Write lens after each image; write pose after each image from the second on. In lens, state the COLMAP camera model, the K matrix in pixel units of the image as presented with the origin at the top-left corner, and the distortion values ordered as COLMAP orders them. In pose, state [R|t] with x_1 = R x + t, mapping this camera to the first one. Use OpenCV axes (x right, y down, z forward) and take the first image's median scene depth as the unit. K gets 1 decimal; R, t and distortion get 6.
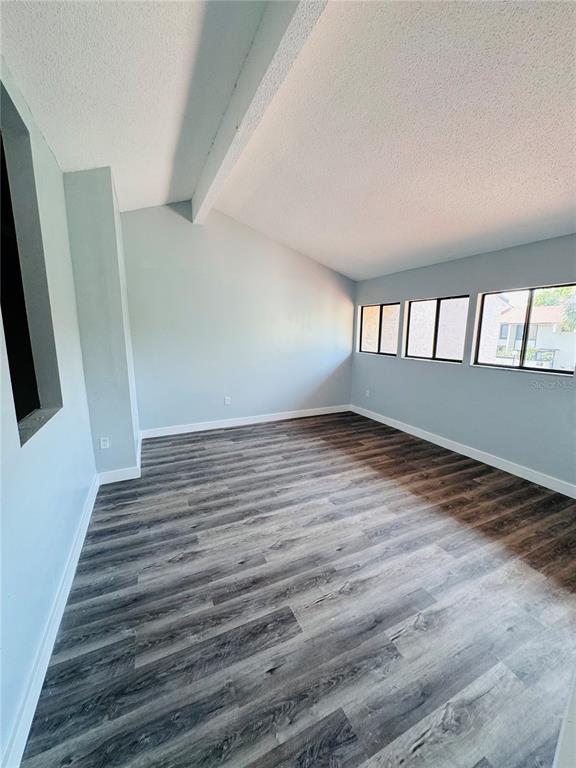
lens RADIAL K [[305.8, 0, 290.2], [0, 305.8, 388.9], [0, 0, 1]] dist [-0.002250, 0.000262]
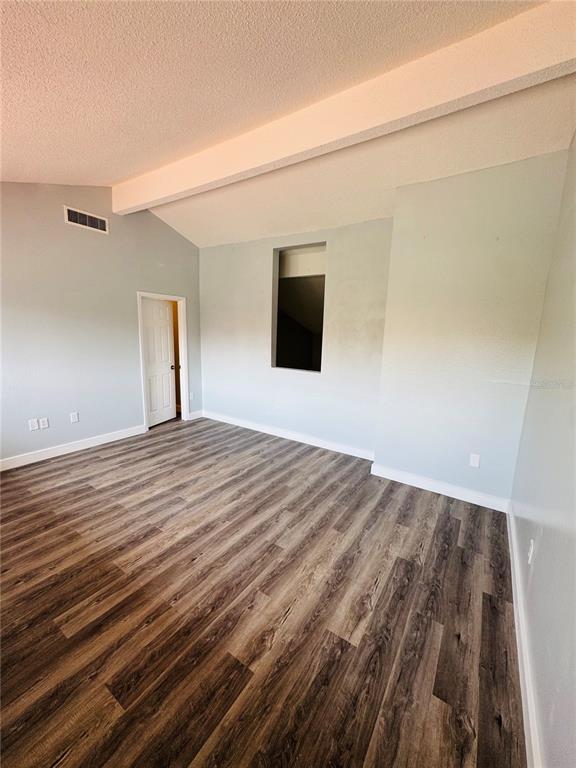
lens RADIAL K [[305.8, 0, 291.3], [0, 305.8, 383.0], [0, 0, 1]] dist [-0.002250, 0.000262]
pose [[-0.849232, 0.059982, -0.524603, 0.296671], [-0.135120, 0.935759, 0.325726, -0.328072], [0.510439, 0.347501, -0.786571, 1.614763]]
